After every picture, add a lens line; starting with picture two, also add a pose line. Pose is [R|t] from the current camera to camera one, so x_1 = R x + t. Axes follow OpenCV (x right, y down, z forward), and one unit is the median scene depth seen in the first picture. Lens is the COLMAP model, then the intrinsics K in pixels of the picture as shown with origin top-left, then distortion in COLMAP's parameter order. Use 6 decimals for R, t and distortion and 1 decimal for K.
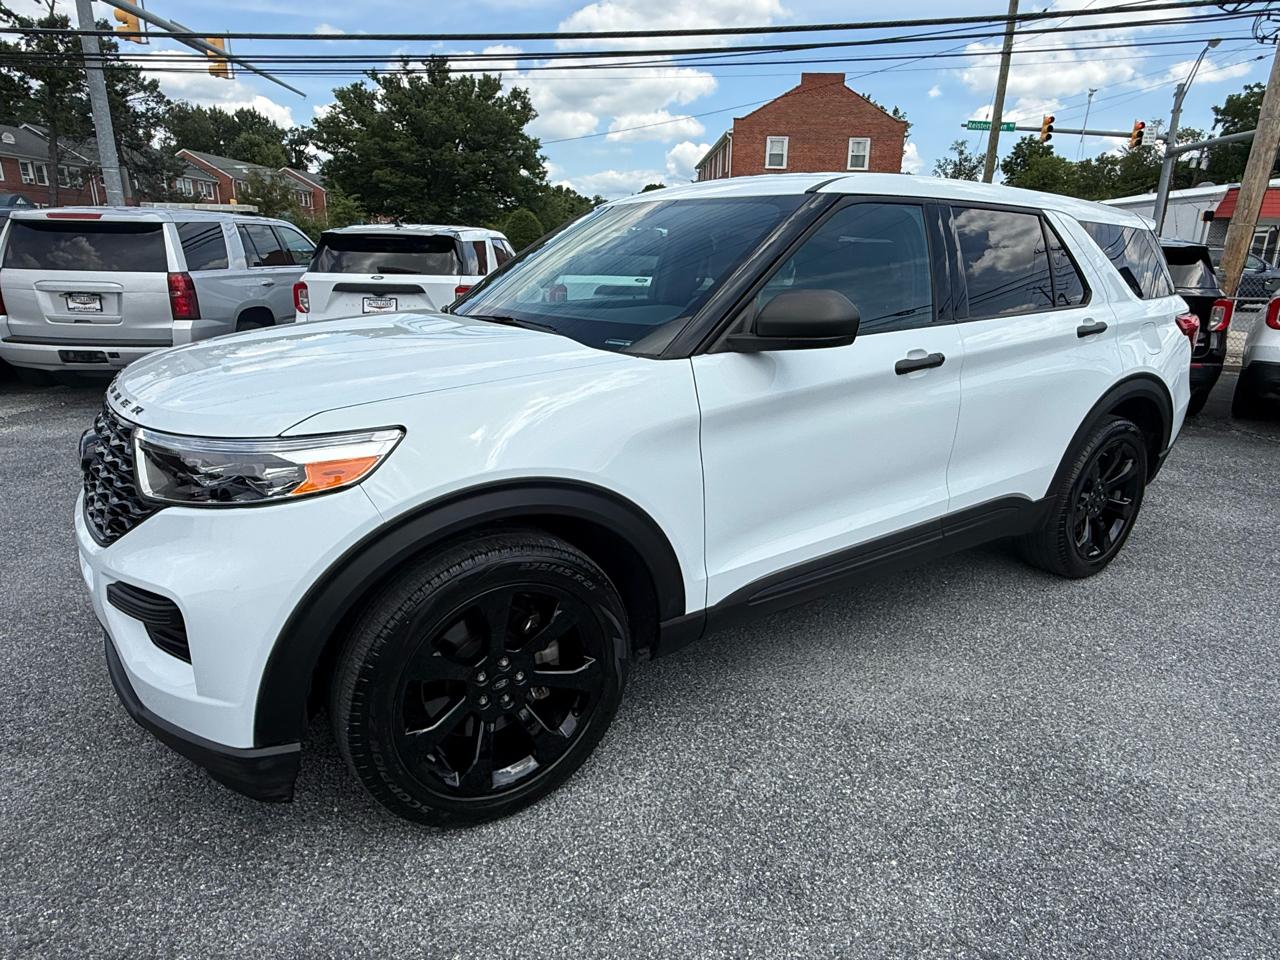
lens RADIAL K [[767.9, 0, 636.2], [0, 767.9, 485.4], [0, 0, 1]] dist [-0.006673, 0.017611]
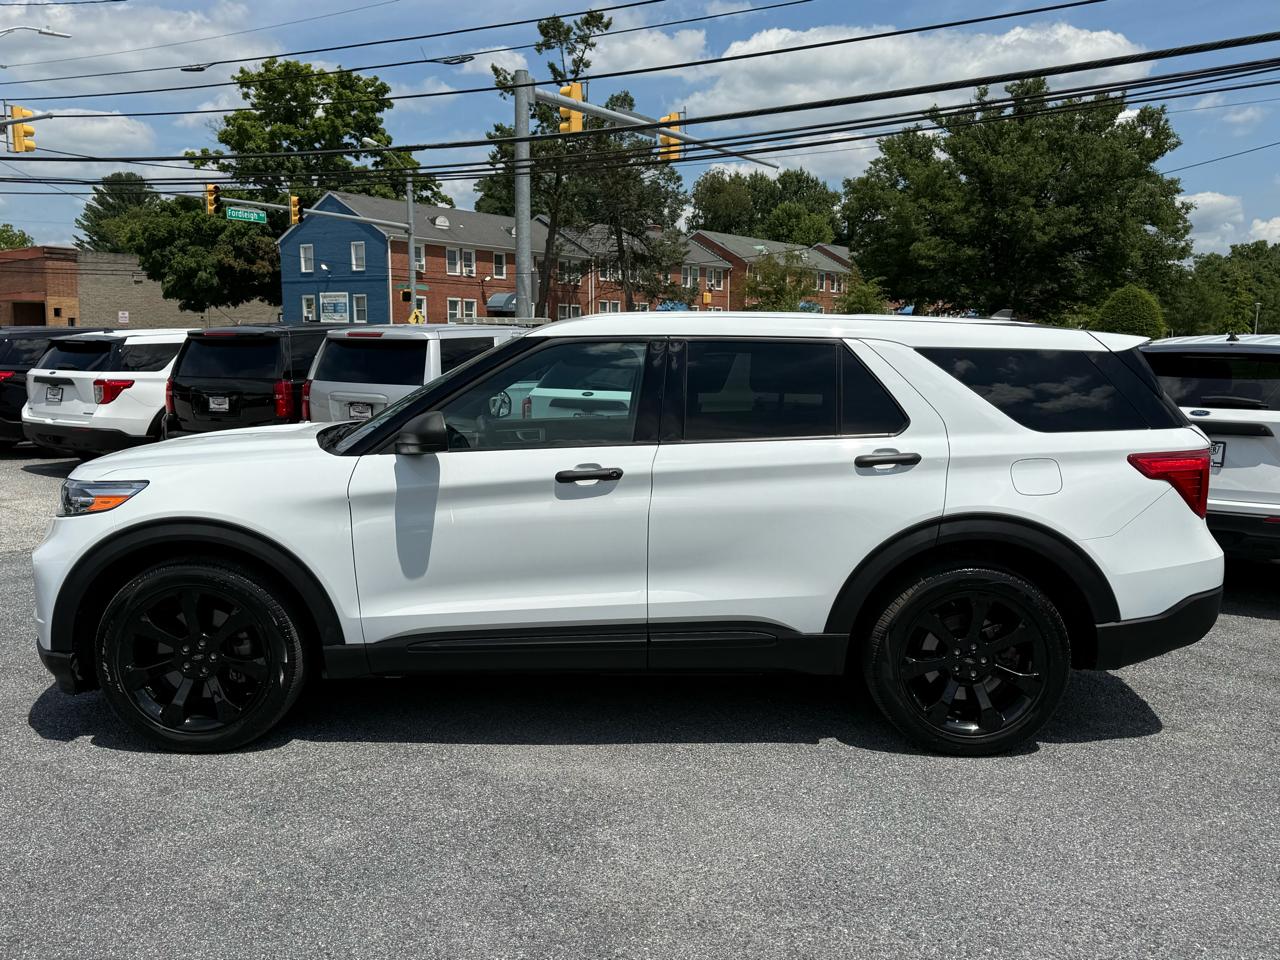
lens RADIAL K [[1188.7, 0, 634.5], [0, 1188.7, 490.4], [0, 0, 1]] dist [0.054061, 0.000000]
pose [[0.845535, 0.056413, -0.530931, 1.129519], [-0.150234, 0.979363, -0.135195, 0.079403], [0.512348, 0.194076, 0.836561, -0.381364]]
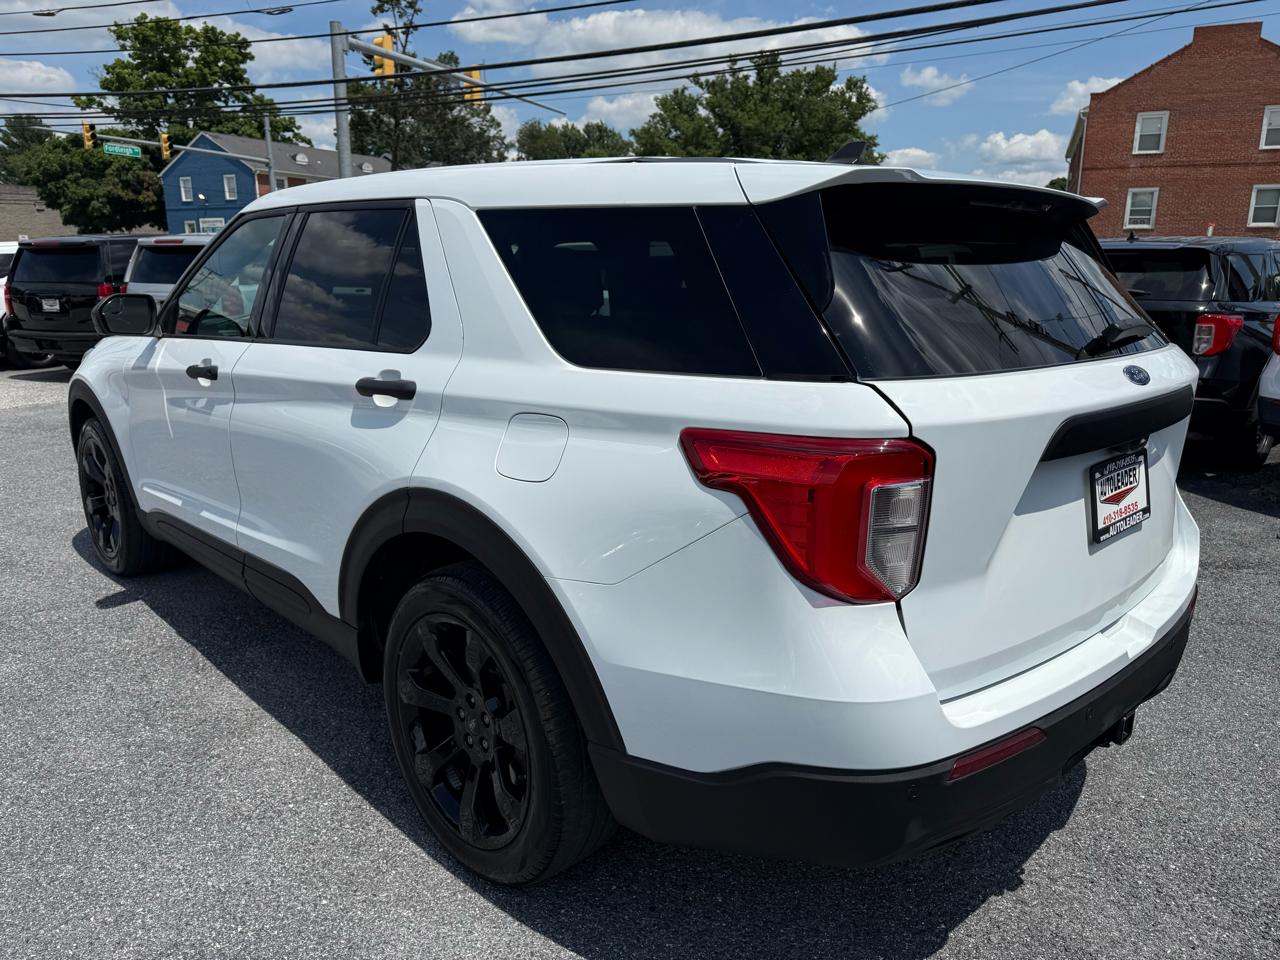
lens RADIAL K [[910.4, 0, 625.3], [0, 910.4, 480.3], [0, 0, 1]] dist [0.020374, -0.021473]
pose [[0.919100, 0.078479, -0.386130, 1.290846], [-0.103231, 0.993695, -0.043755, 0.061390], [0.380262, 0.080076, 0.921406, -0.151326]]
